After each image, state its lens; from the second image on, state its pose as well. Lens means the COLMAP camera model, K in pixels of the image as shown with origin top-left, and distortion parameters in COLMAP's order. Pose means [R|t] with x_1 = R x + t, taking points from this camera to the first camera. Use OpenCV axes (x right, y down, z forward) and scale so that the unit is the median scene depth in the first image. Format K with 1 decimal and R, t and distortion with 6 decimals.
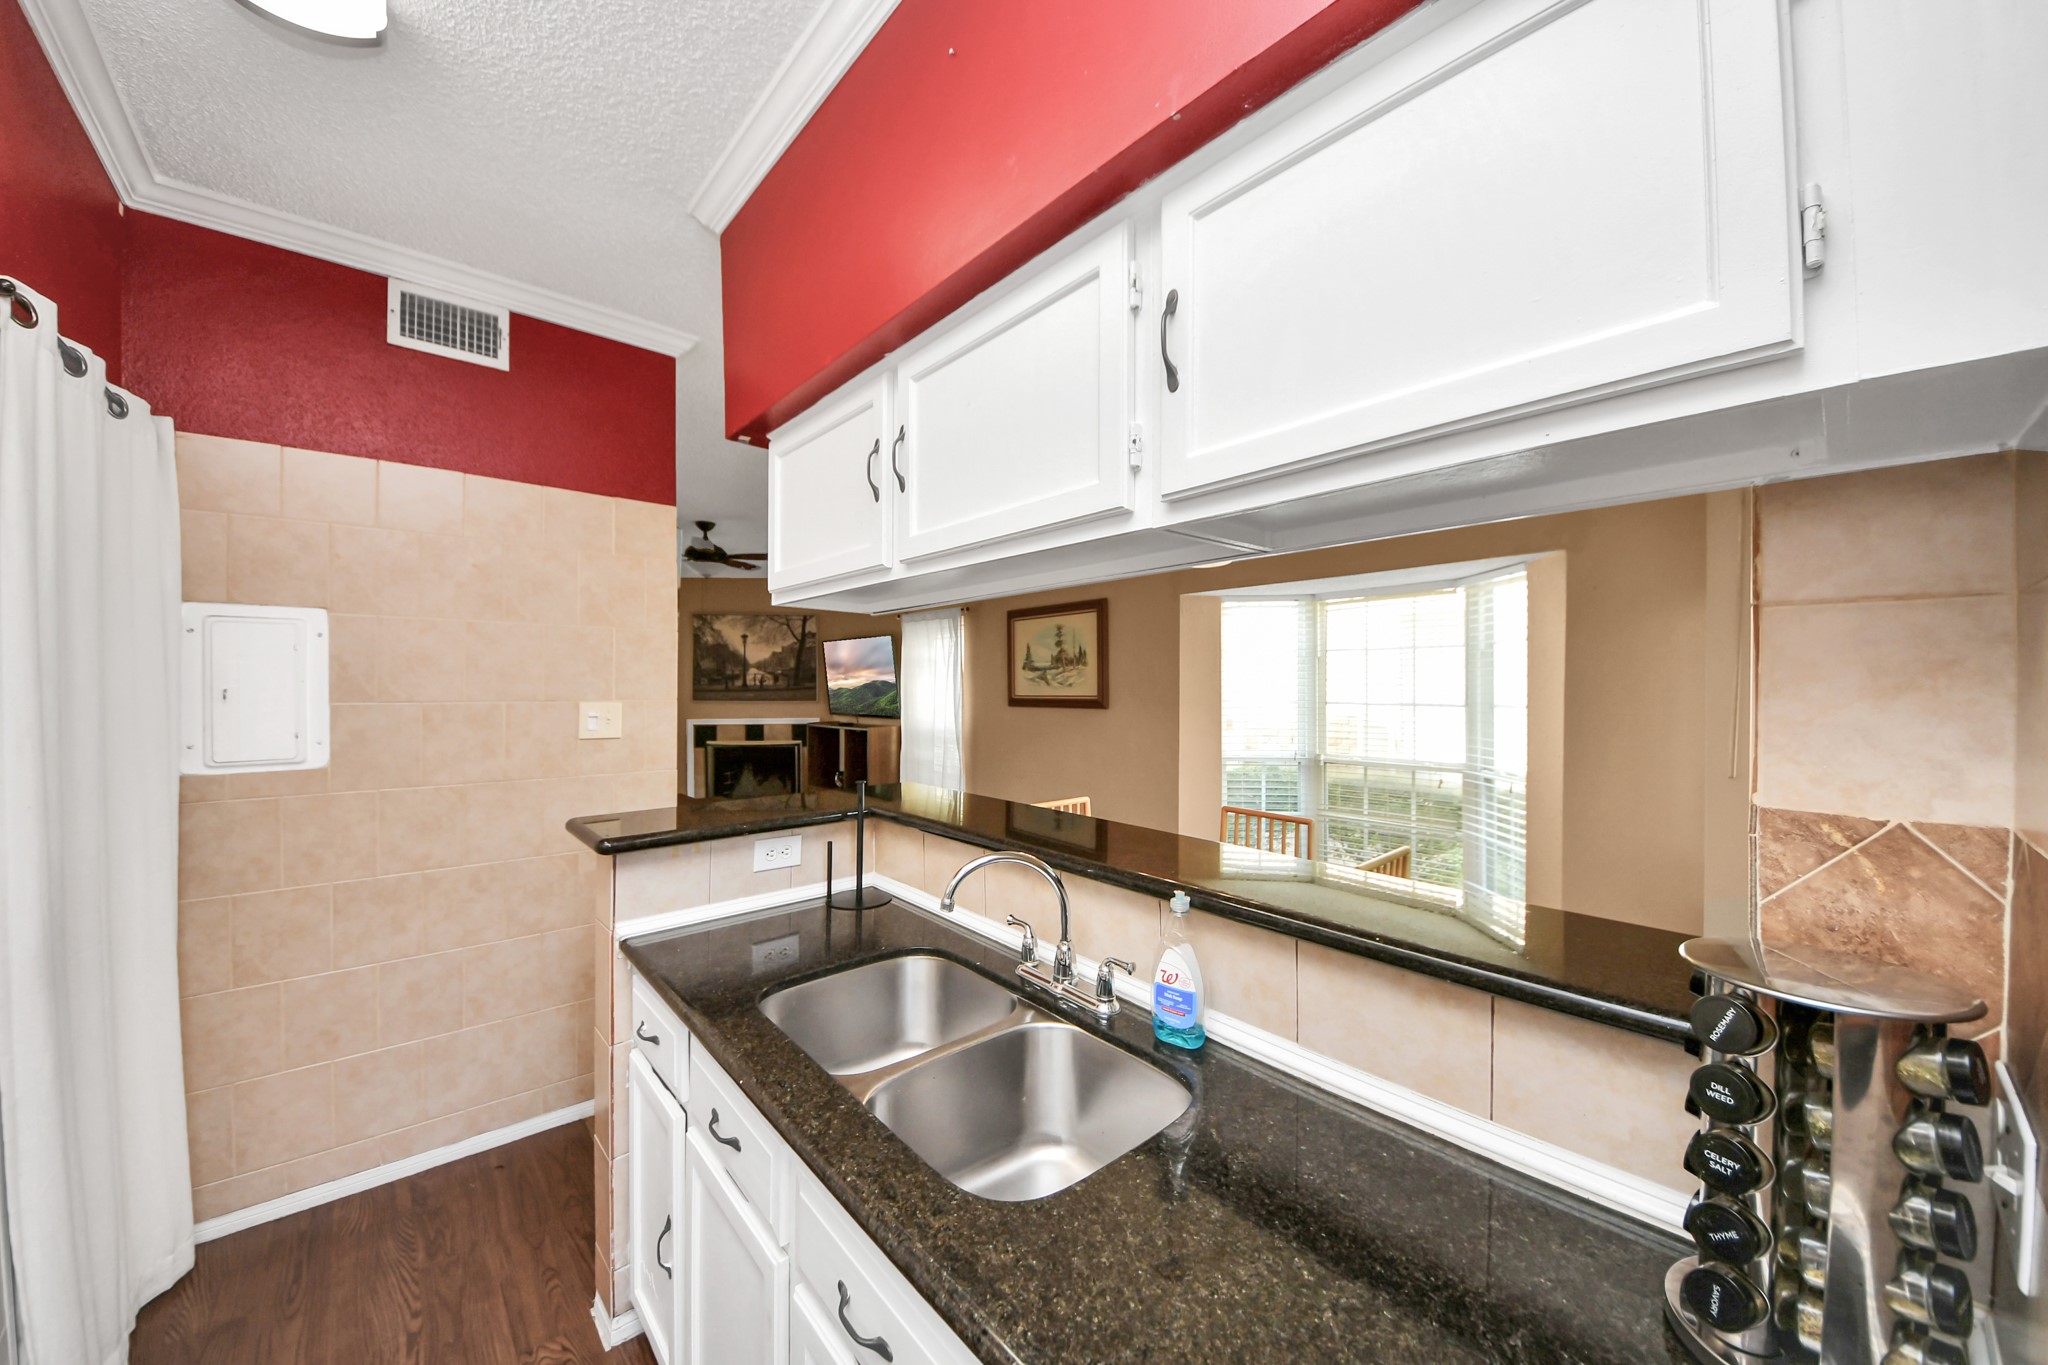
lens RADIAL K [[708.8, 0, 1024.0], [0, 708.8, 682.5], [0, 0, 1]] dist [0.026731, -0.019460]
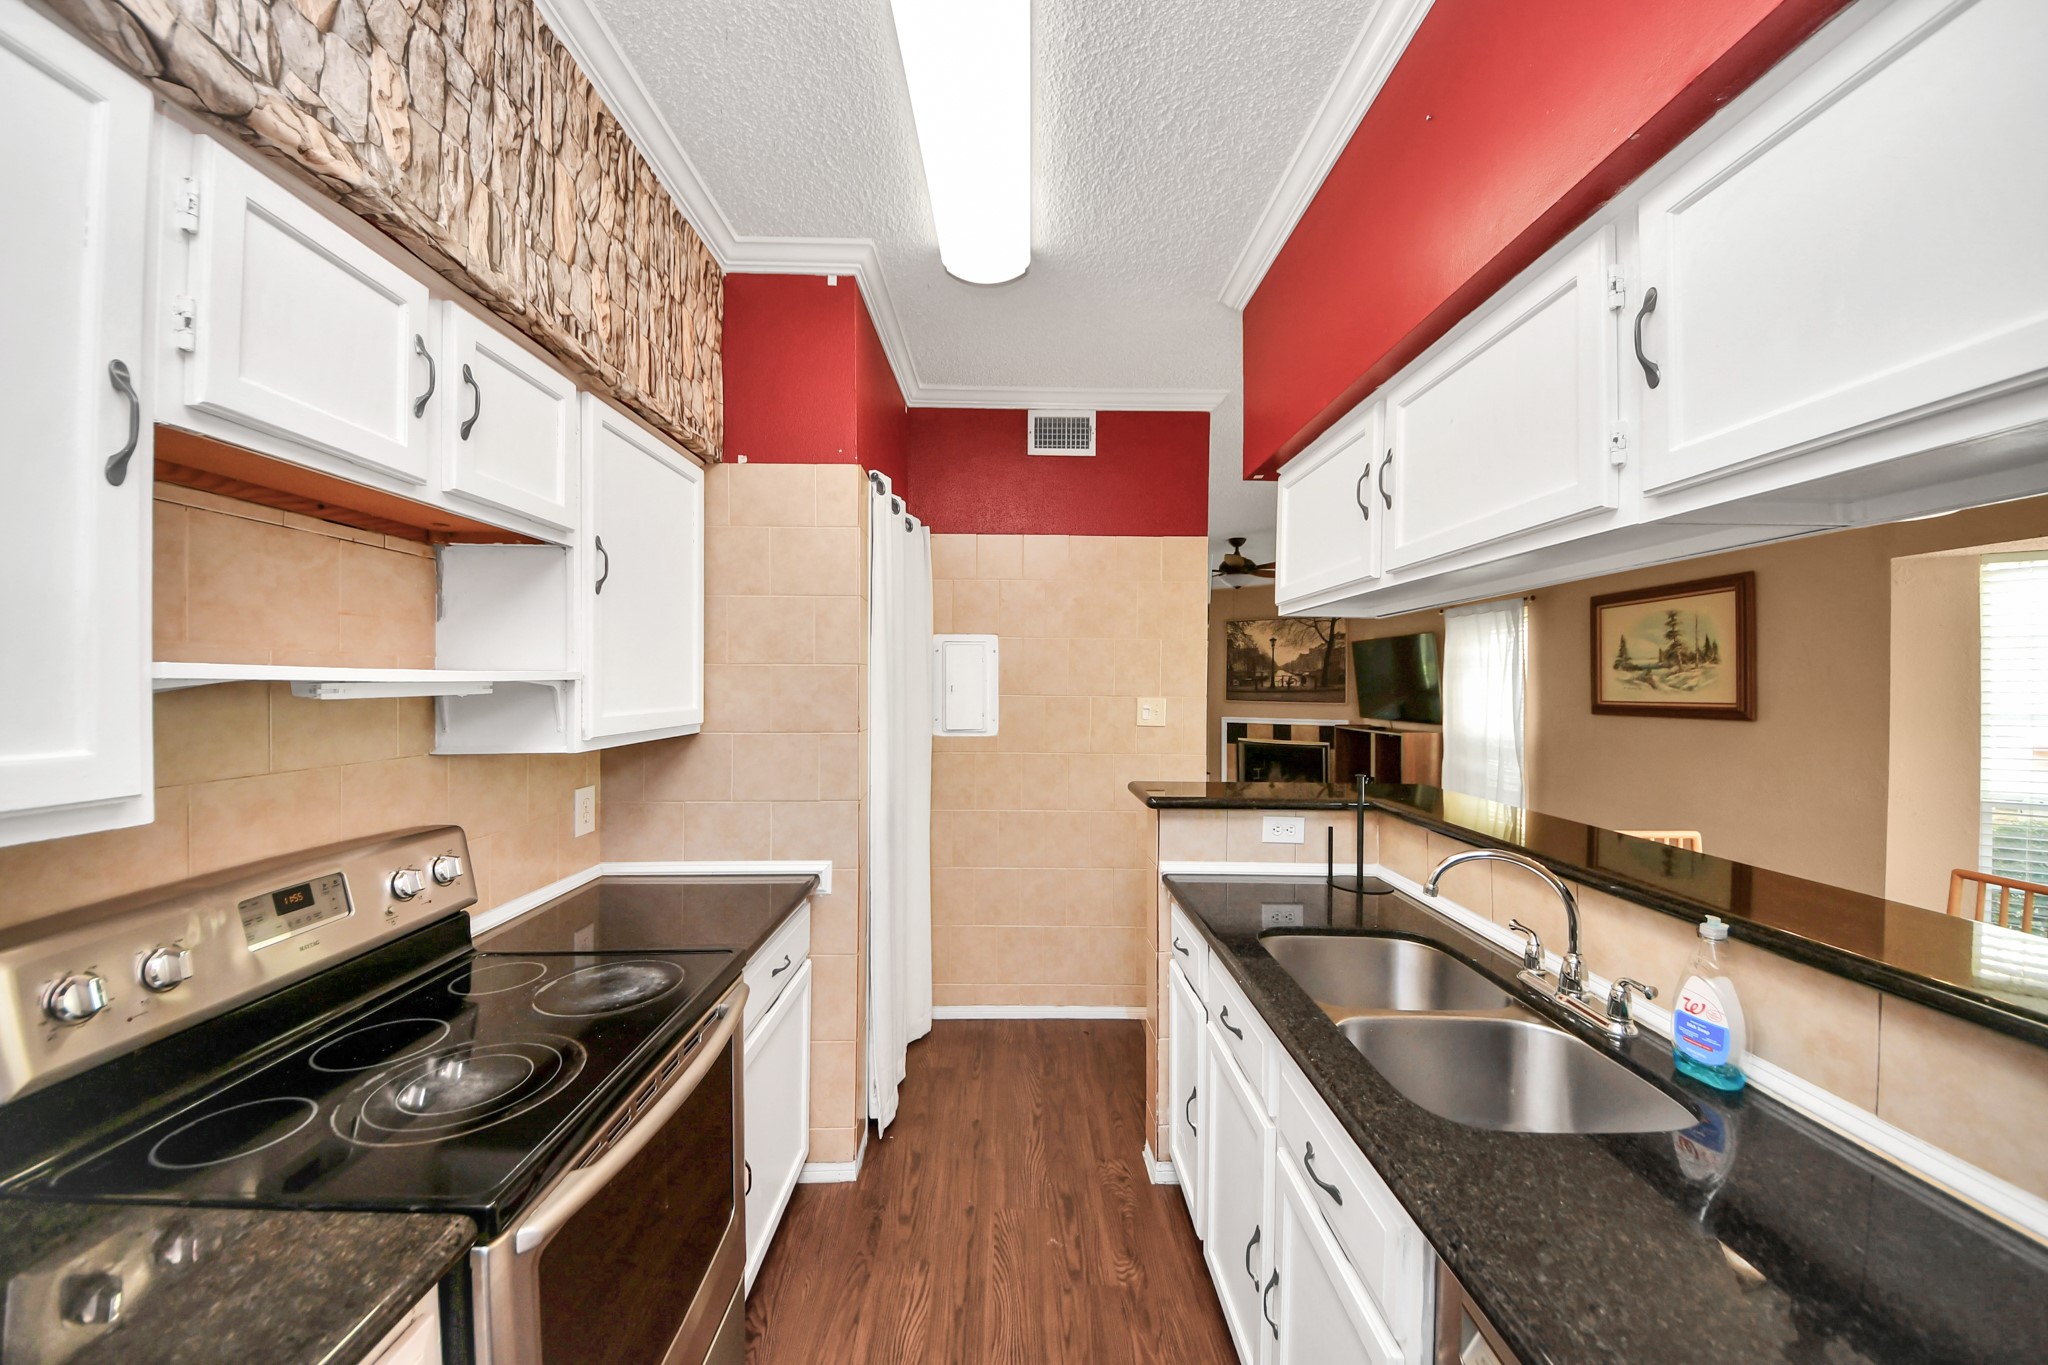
lens RADIAL K [[737.0, 0, 1013.2], [0, 737.0, 686.6], [0, 0, 1]] dist [0.044179, -0.022236]
pose [[0.748126, 0.007024, -0.663519, 0.102588], [-0.005603, 0.999975, 0.004268, 0.003426], [0.663533, 0.000525, 0.748147, -0.160119]]
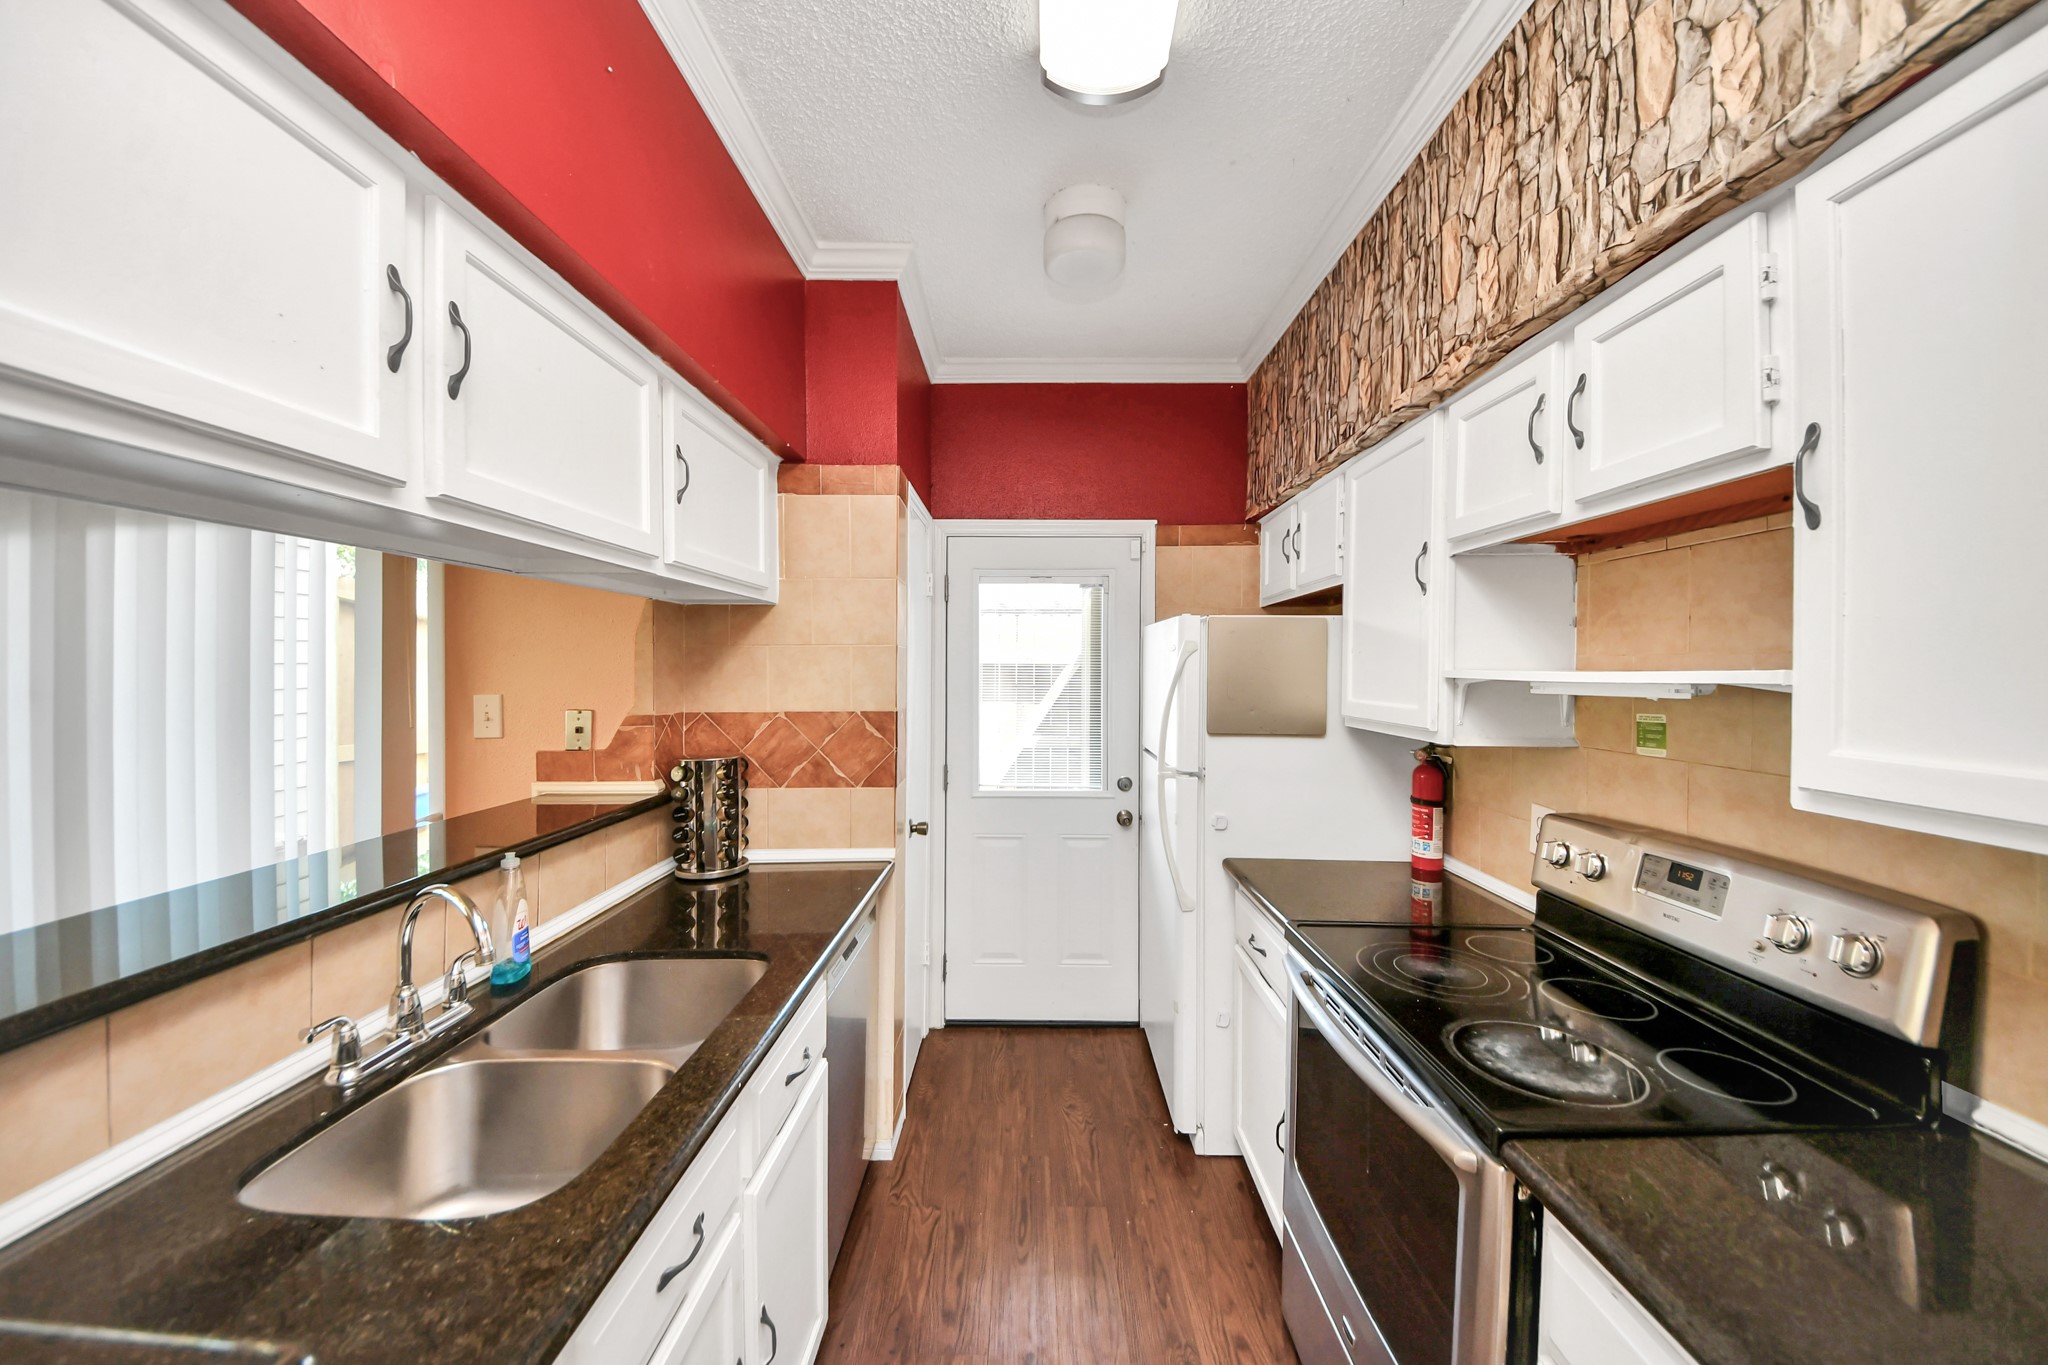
lens RADIAL K [[716.5, 0, 1023.3], [0, 716.5, 679.4], [0, 0, 1]] dist [0.013729, -0.014766]
pose [[-0.743022, -0.010186, 0.669189, -0.657886], [-0.002122, 0.999915, 0.012864, -0.004447], [-0.669263, 0.008138, -0.742981, 0.720900]]
